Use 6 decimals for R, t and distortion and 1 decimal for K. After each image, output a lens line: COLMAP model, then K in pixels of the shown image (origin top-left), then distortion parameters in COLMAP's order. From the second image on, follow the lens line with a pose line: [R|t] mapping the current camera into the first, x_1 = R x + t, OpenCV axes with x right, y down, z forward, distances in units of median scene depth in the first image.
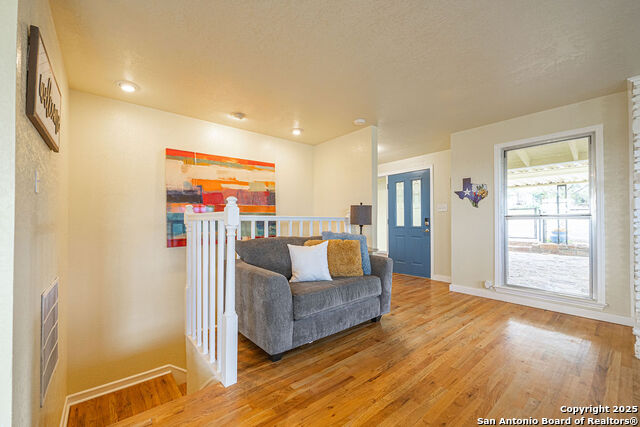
lens RADIAL K [[261.7, 0, 316.8], [0, 261.7, 218.0], [0, 0, 1]] dist [0.003991, 0.000357]
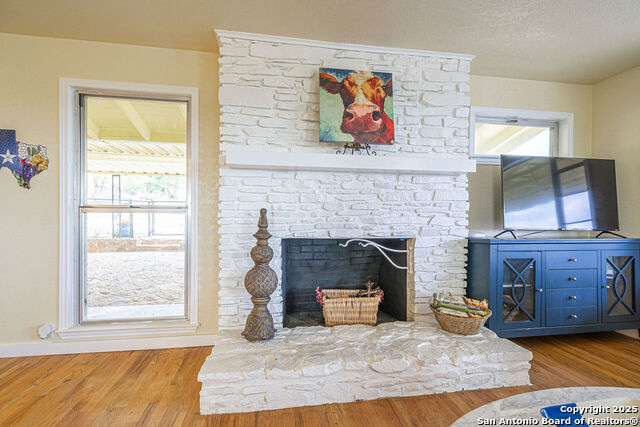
lens RADIAL K [[295.8, 0, 320.4], [0, 295.8, 215.7], [0, 0, 1]] dist [0.000464, 0.000000]
pose [[0.503475, 0.007249, 0.863979, 0.416300], [-0.020099, 0.999792, 0.003324, 0.000723], [-0.863776, -0.019039, 0.503517, 0.205031]]
